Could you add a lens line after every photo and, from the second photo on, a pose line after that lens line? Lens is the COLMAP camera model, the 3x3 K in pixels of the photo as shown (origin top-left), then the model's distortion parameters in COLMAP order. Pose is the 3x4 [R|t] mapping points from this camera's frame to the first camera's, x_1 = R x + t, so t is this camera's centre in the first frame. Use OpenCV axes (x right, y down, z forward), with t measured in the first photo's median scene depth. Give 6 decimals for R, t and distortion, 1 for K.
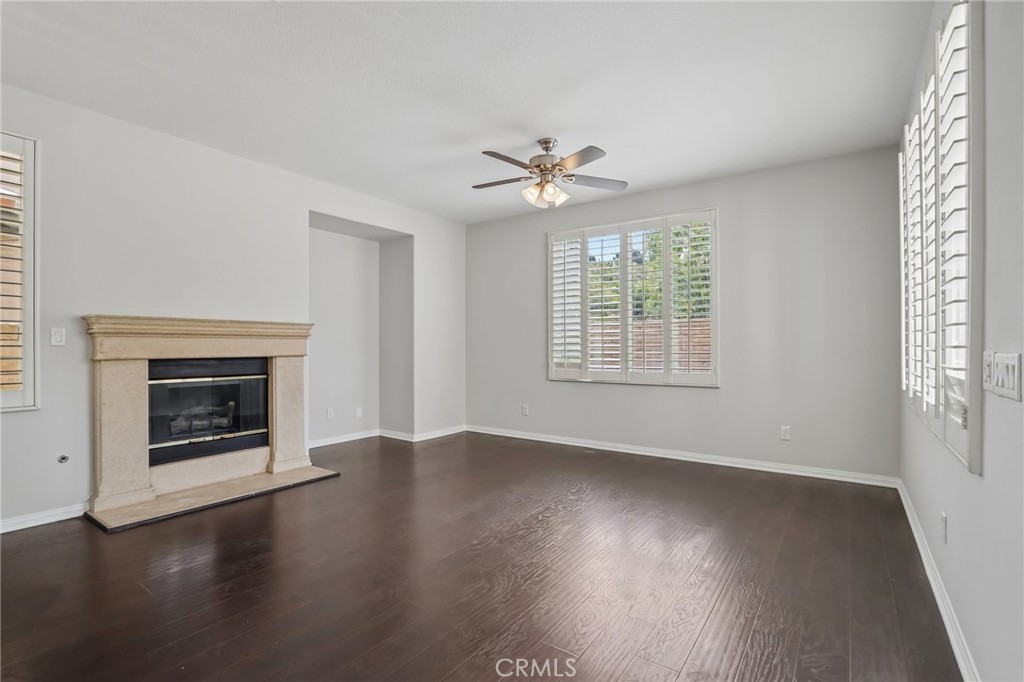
lens RADIAL K [[477.3, 0, 509.2], [0, 477.3, 348.4], [0, 0, 1]] dist [-0.027167, 0.007710]
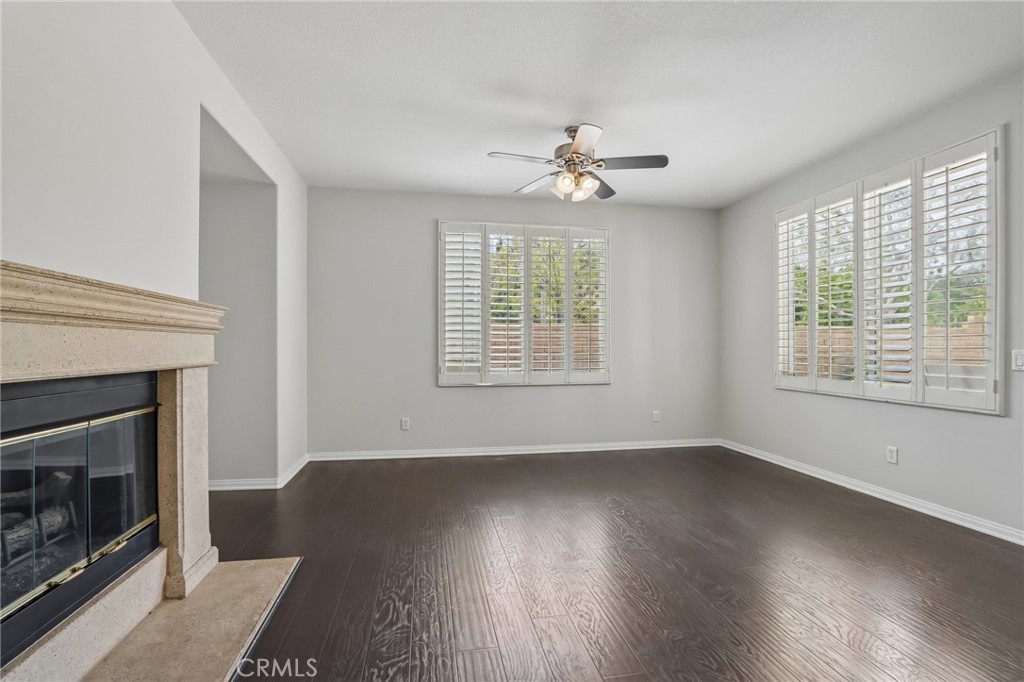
lens RADIAL K [[477.3, 0, 509.2], [0, 477.3, 348.4], [0, 0, 1]] dist [-0.027167, 0.007710]
pose [[0.702042, -0.000740, 0.712135, -0.499388], [0.004020, 0.999988, -0.002924, -0.001260], [-0.712124, 0.004915, 0.702036, 0.319241]]
